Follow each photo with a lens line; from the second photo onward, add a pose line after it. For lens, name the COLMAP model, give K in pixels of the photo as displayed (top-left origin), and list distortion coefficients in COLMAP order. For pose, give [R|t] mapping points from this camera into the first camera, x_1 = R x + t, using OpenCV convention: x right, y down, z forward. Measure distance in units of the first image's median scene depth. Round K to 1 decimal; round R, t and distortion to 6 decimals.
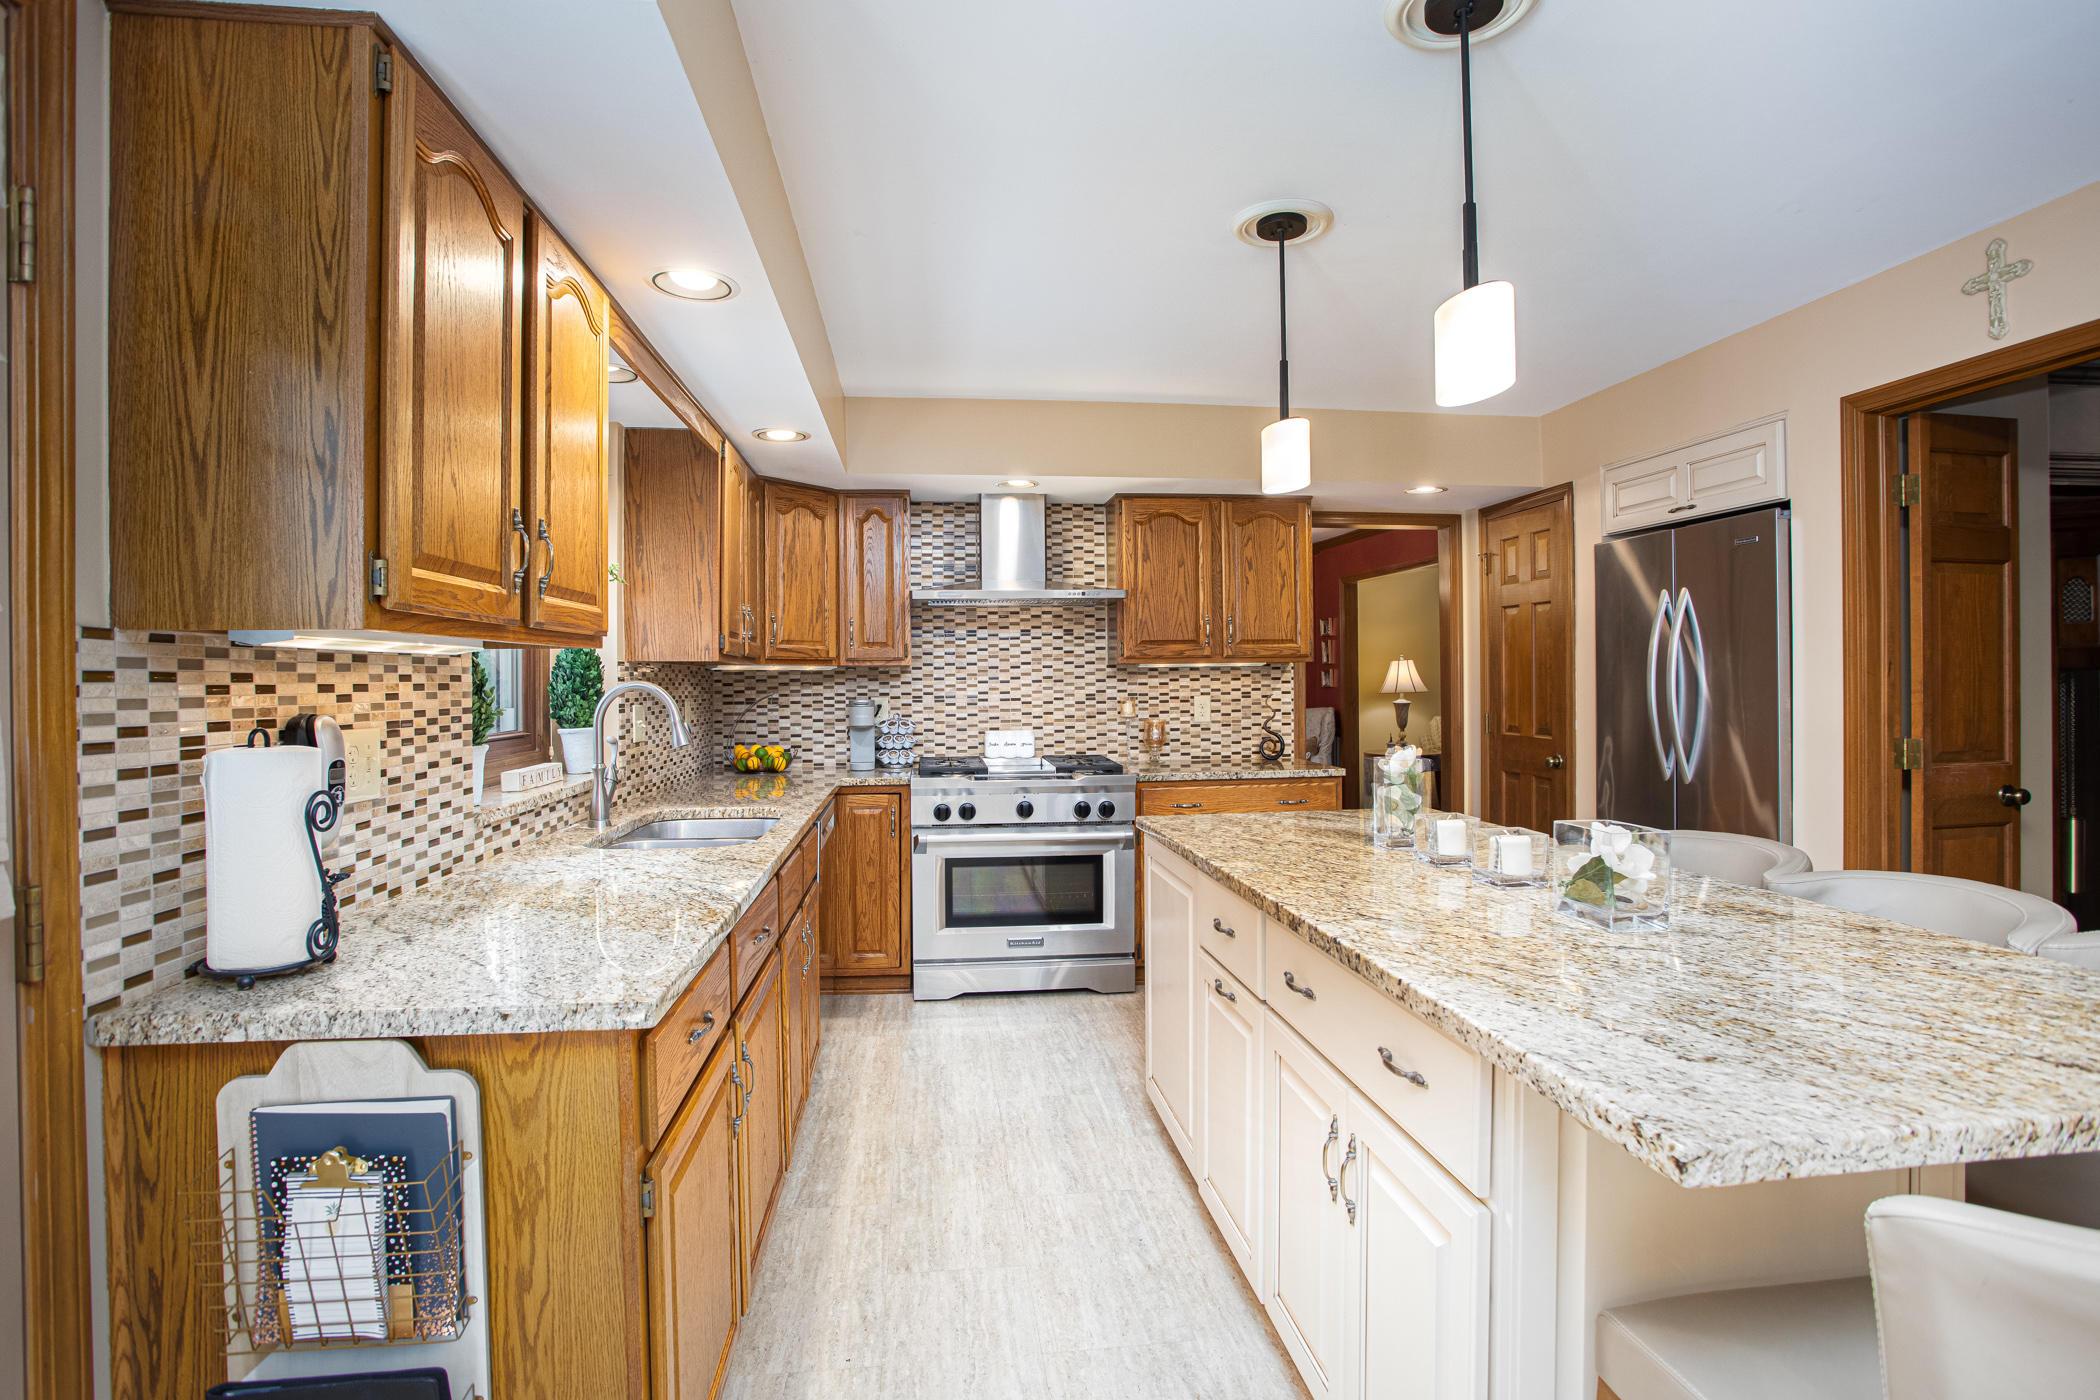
lens RADIAL K [[1033.1, 0, 1052.0], [0, 1033.1, 681.7], [0, 0, 1]] dist [-0.066155, 0.023647]
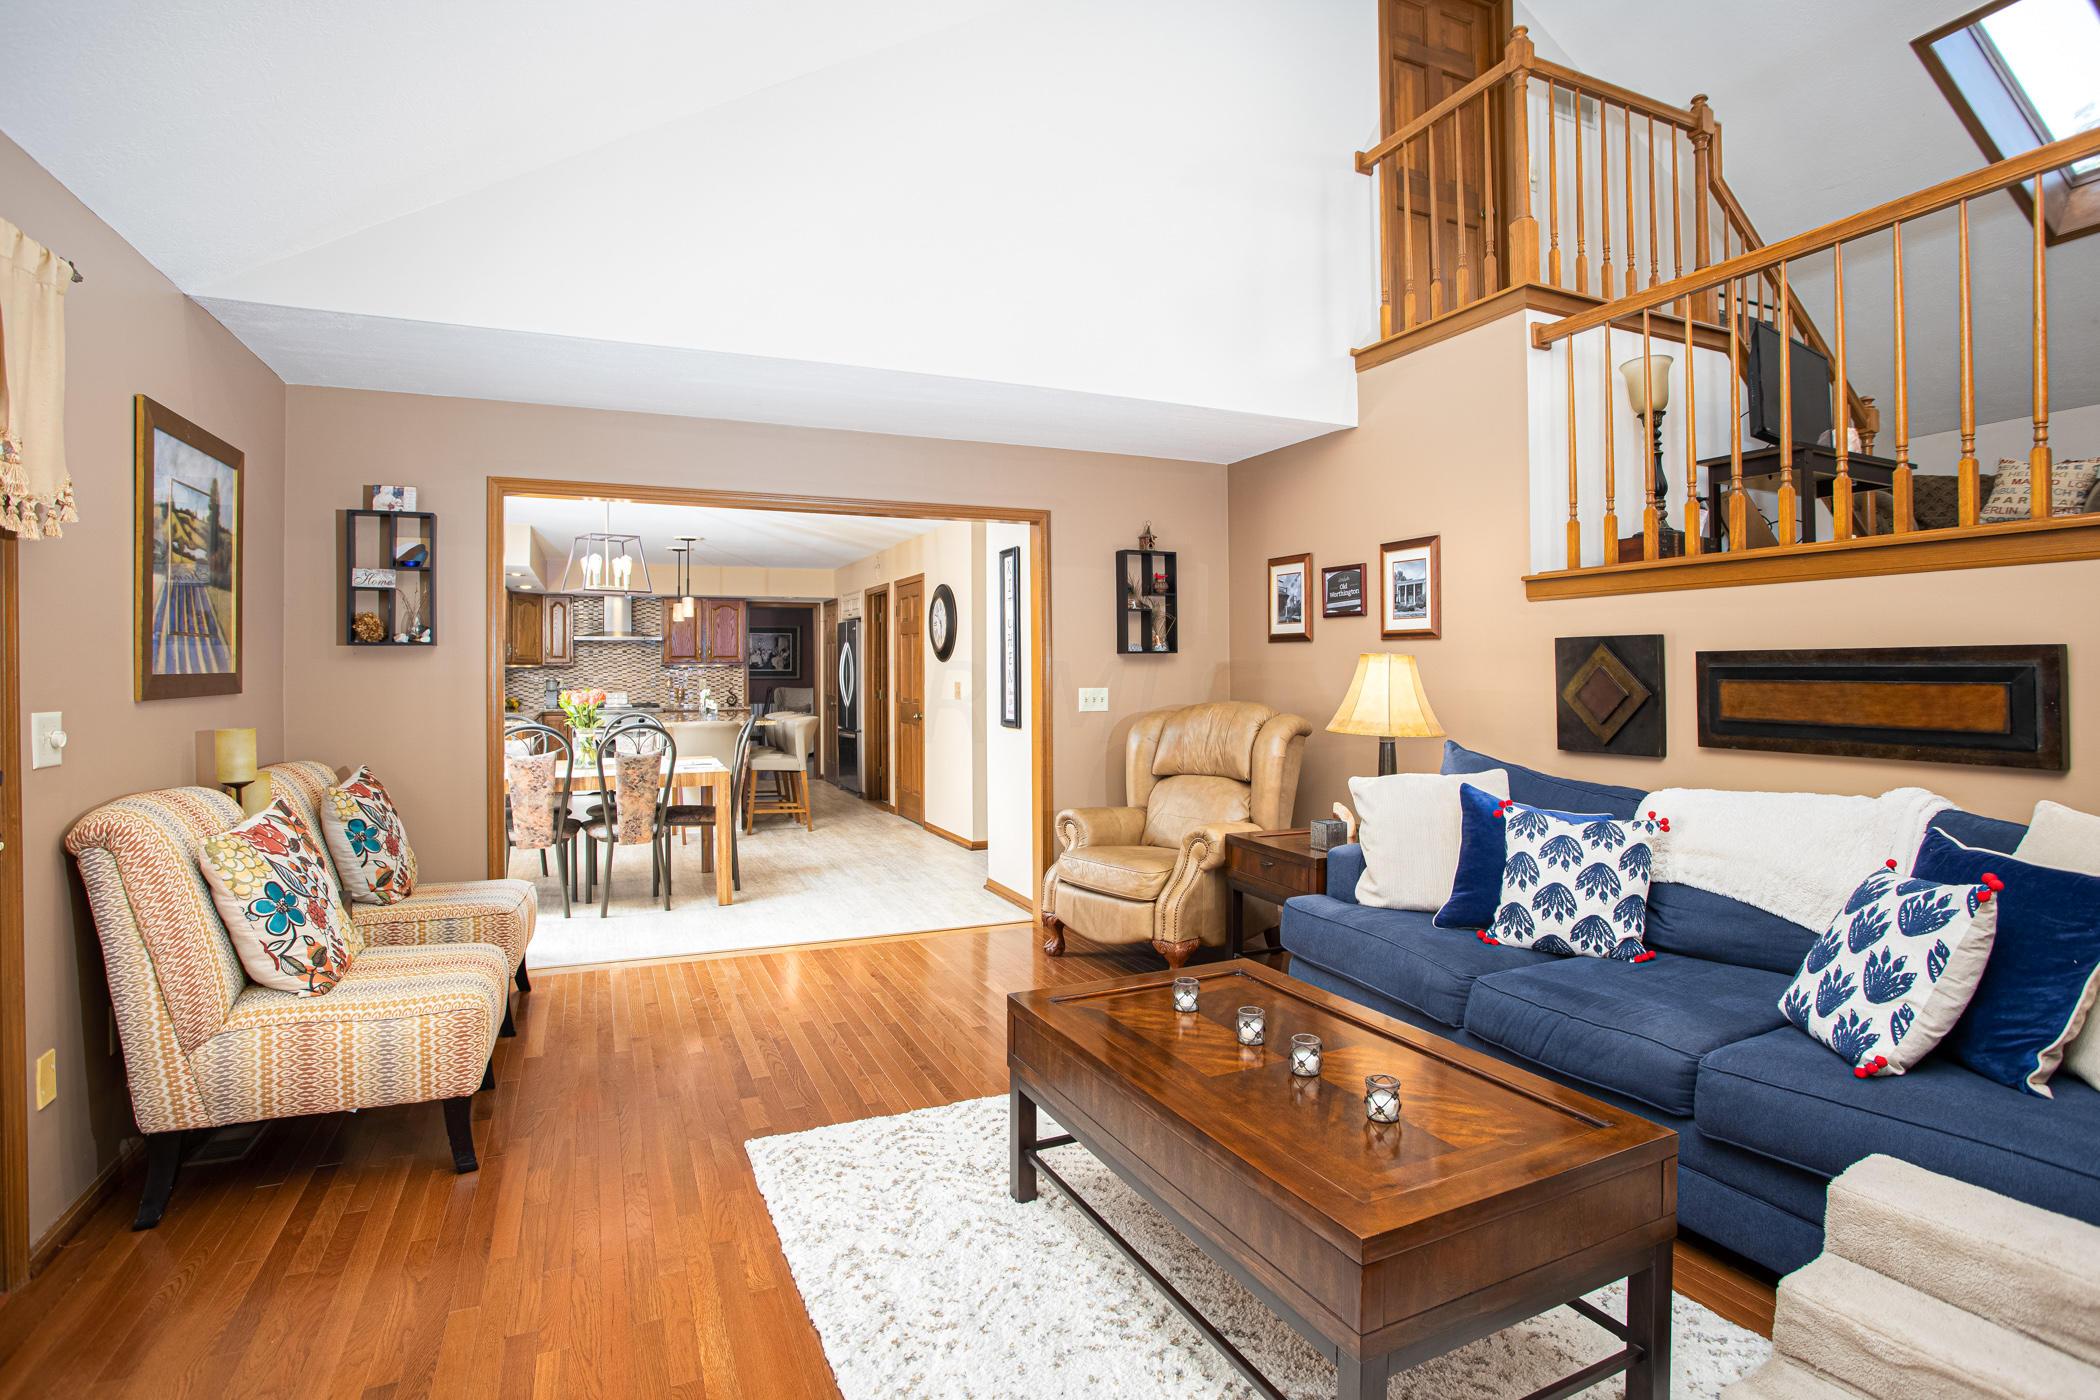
lens RADIAL K [[1033.1, 0, 1039.3], [0, 1033.1, 670.5], [0, 0, 1]] dist [-0.066155, 0.023647]
pose [[0.959196, 0.003377, 0.282721, 0.236660], [-0.002614, 0.999992, -0.003079, 0.000156], [-0.282730, 0.002214, 0.959197, -1.605215]]
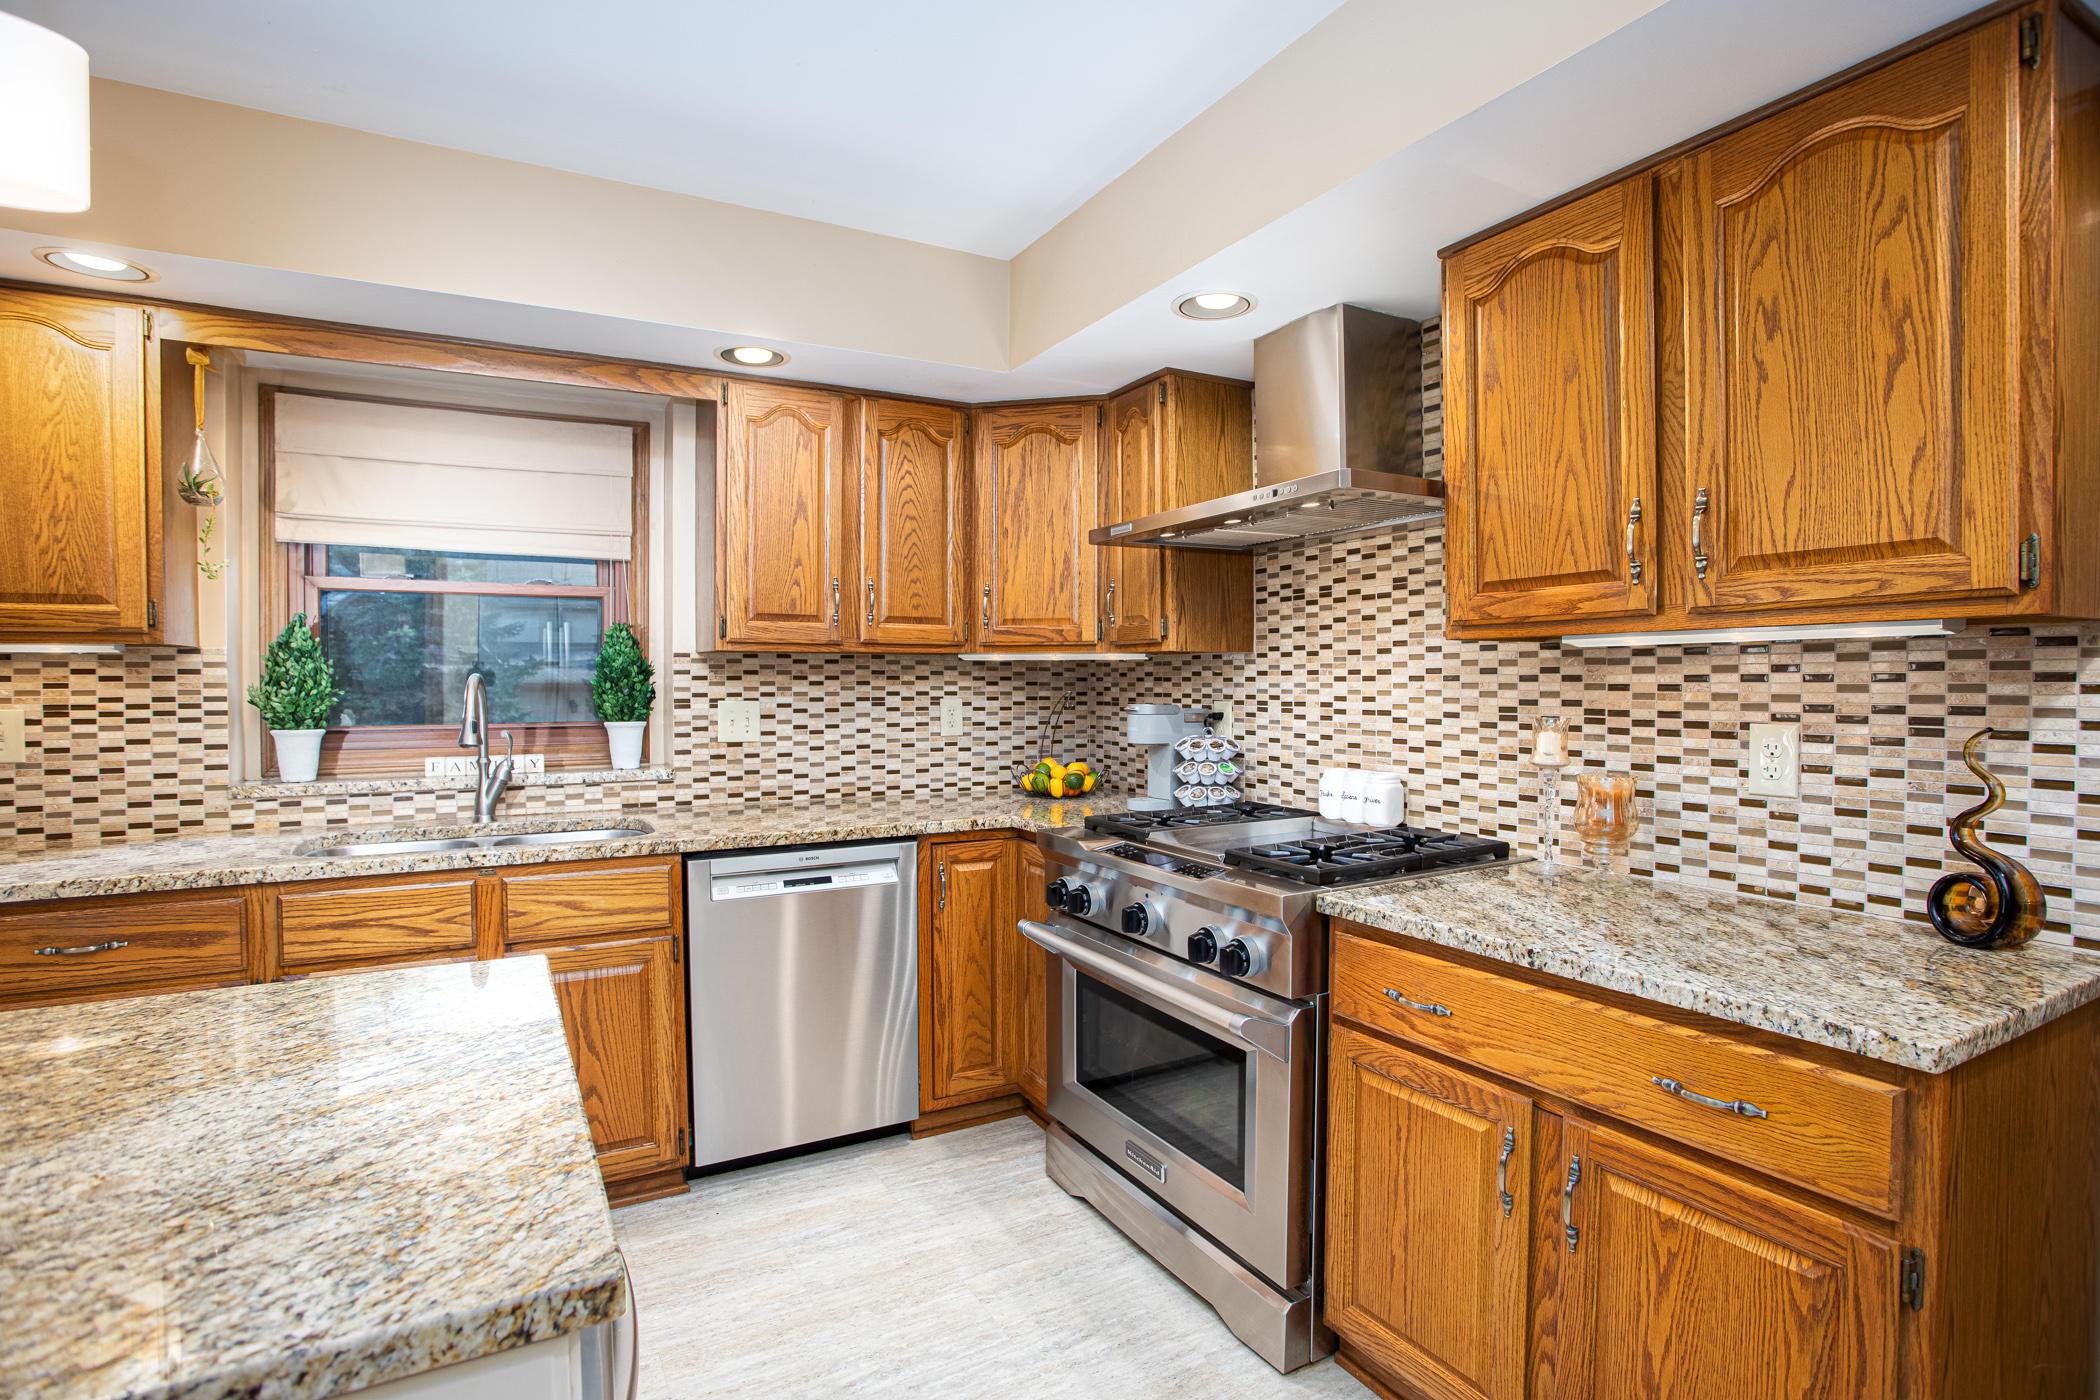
lens RADIAL K [[1033.1, 0, 1044.6], [0, 1033.1, 704.0], [0, 0, 1]] dist [-0.066155, 0.023647]
pose [[0.383929, 0.030947, -0.922844, 0.398503], [-0.004346, 0.999488, 0.031709, -0.003183], [0.923352, -0.008164, 0.383867, 0.675750]]
